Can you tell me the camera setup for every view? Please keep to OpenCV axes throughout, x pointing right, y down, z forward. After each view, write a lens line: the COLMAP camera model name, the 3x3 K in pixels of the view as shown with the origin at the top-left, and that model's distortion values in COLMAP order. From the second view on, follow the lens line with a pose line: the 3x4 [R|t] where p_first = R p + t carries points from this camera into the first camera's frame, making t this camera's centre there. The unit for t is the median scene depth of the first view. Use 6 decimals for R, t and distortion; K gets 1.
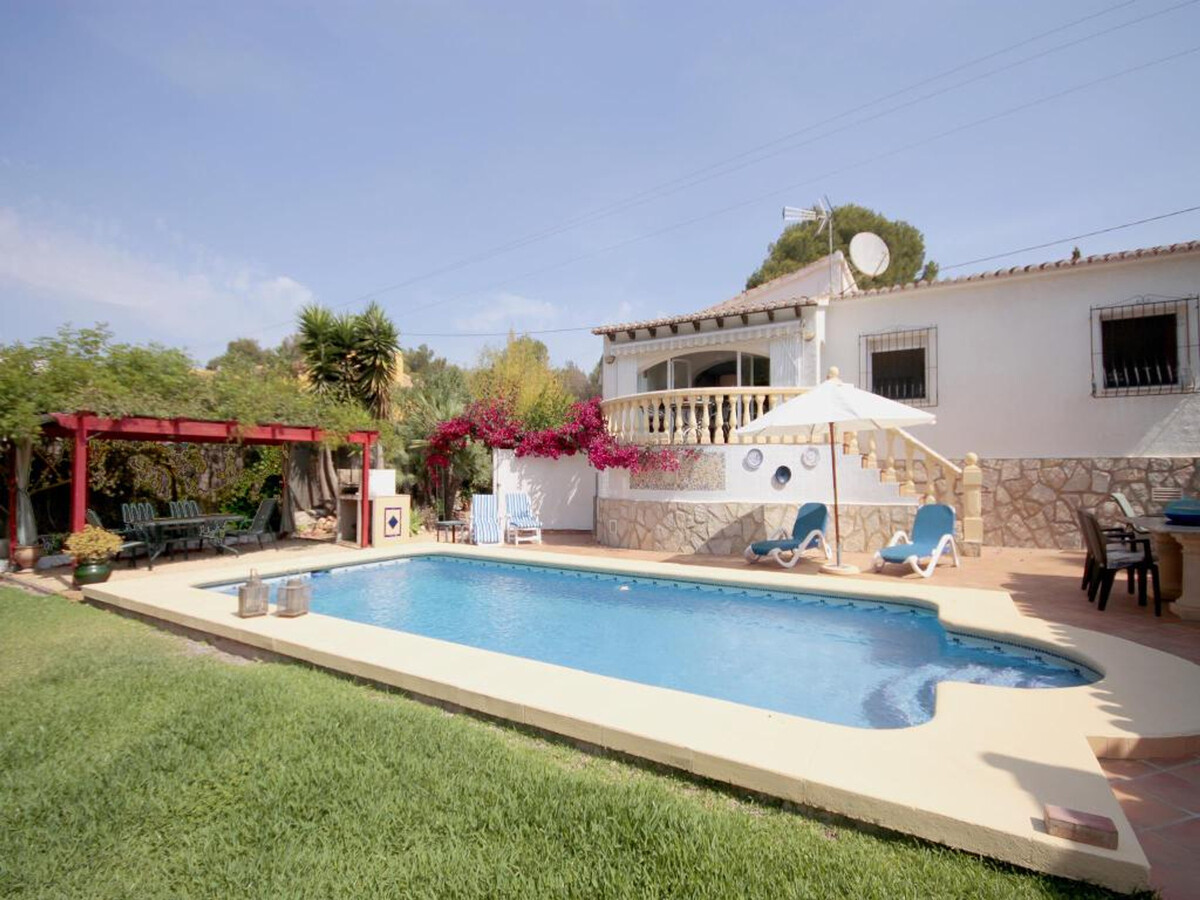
lens RADIAL K [[578.3, 0, 602.7], [0, 578.3, 453.2], [0, 0, 1]] dist [-0.011494, 0.003173]
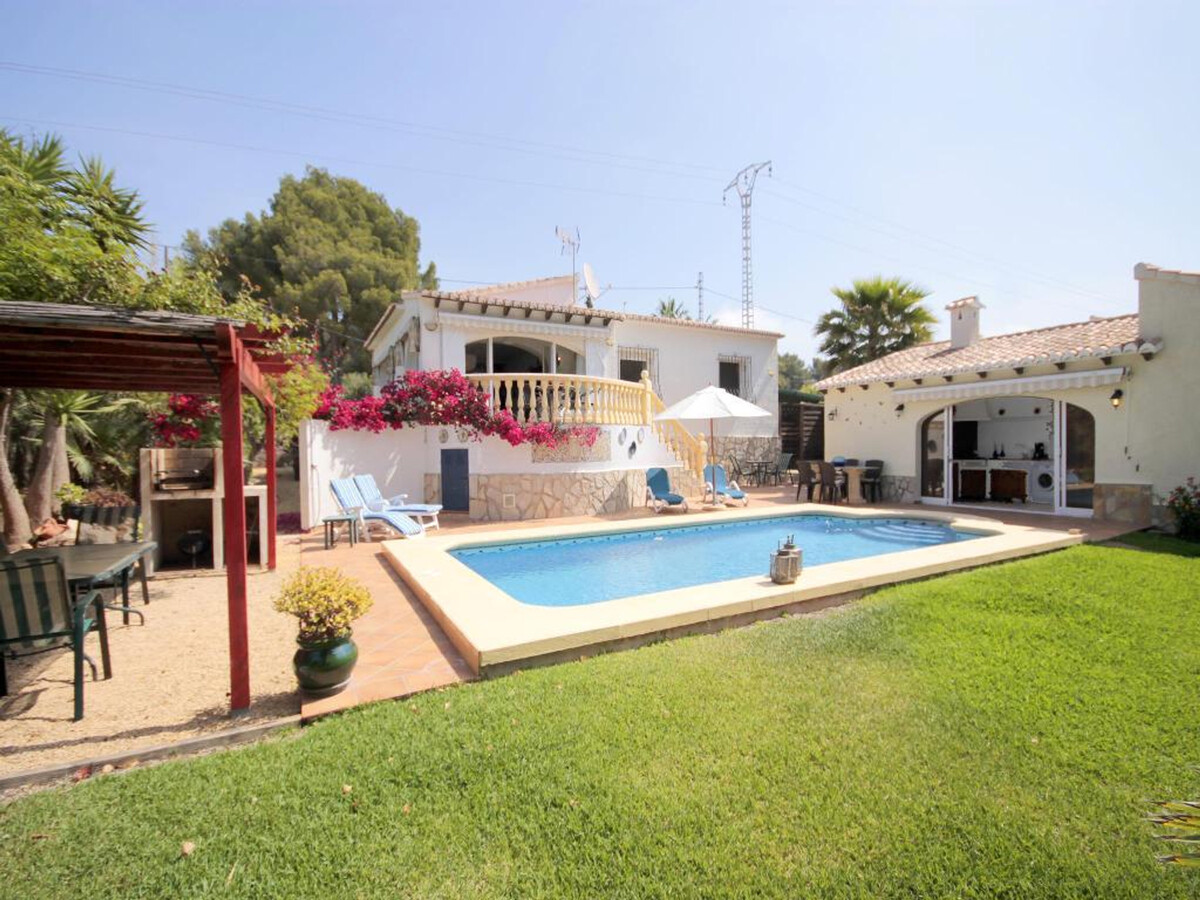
lens RADIAL K [[578.3, 0, 609.9], [0, 578.3, 451.8], [0, 0, 1]] dist [-0.011494, 0.003173]
pose [[0.485166, -0.016127, 0.874273, -0.802123], [-0.021283, 0.999316, 0.030244, 0.006040], [-0.874163, -0.033280, 0.484491, 0.361021]]
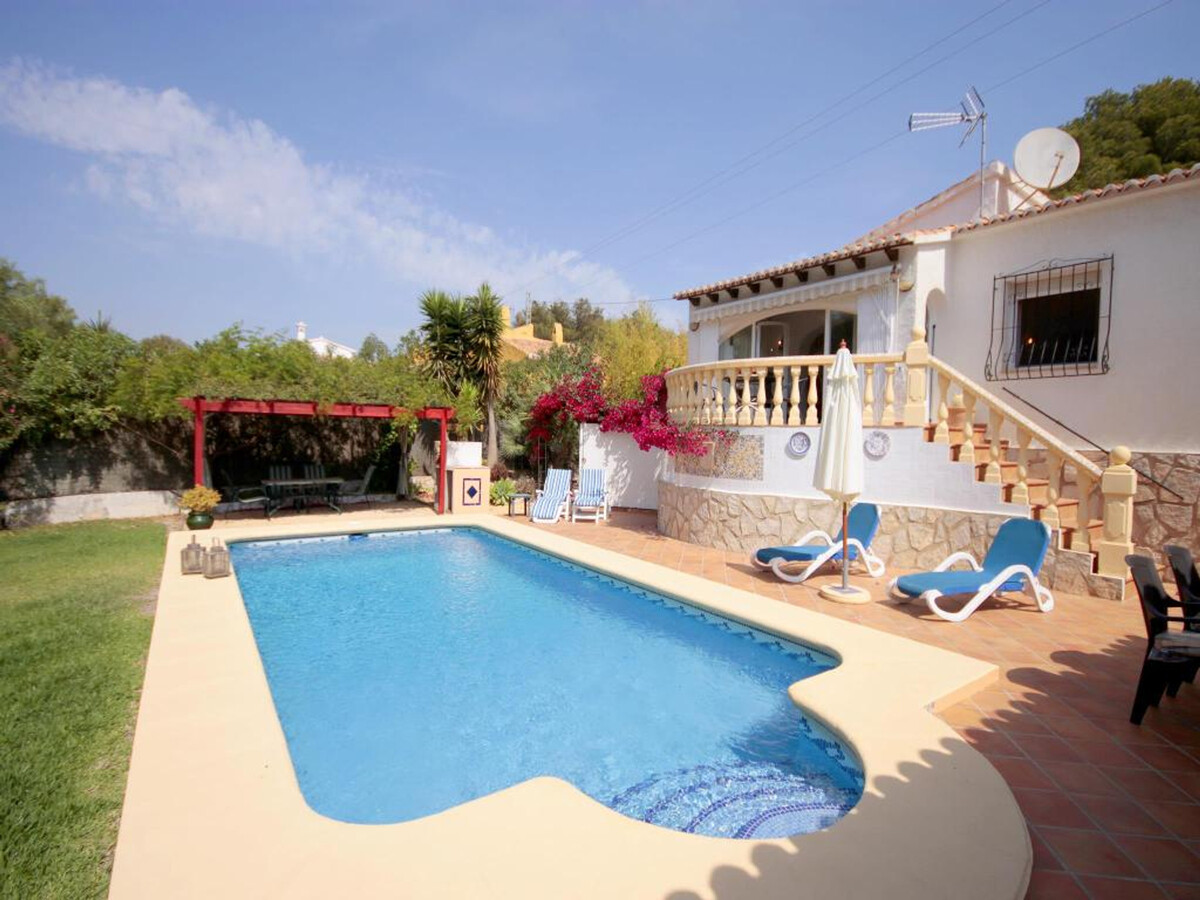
lens RADIAL K [[578.3, 0, 599.4], [0, 578.3, 456.5], [0, 0, 1]] dist [-0.011494, 0.003173]
pose [[0.915356, 0.036674, -0.400973, 0.300399], [-0.009267, 0.997498, 0.070079, -0.025517], [0.402540, -0.060431, 0.913406, 0.122501]]
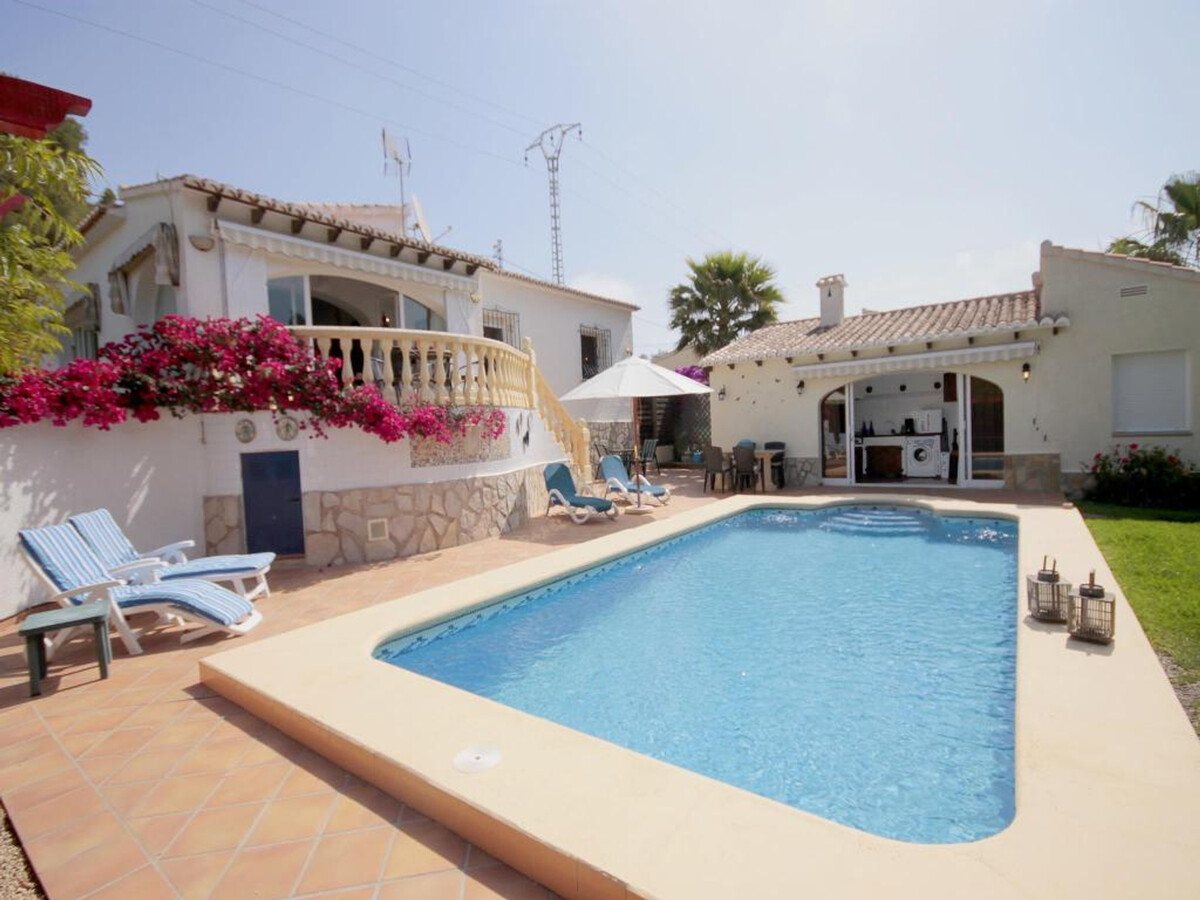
lens RADIAL K [[578.3, 0, 615.7], [0, 578.3, 456.0], [0, 0, 1]] dist [-0.011494, 0.003173]
pose [[0.073010, -0.053574, 0.995891, -0.611581], [0.009096, 0.998550, 0.053050, 0.013371], [-0.997290, 0.005185, 0.073392, 0.702145]]
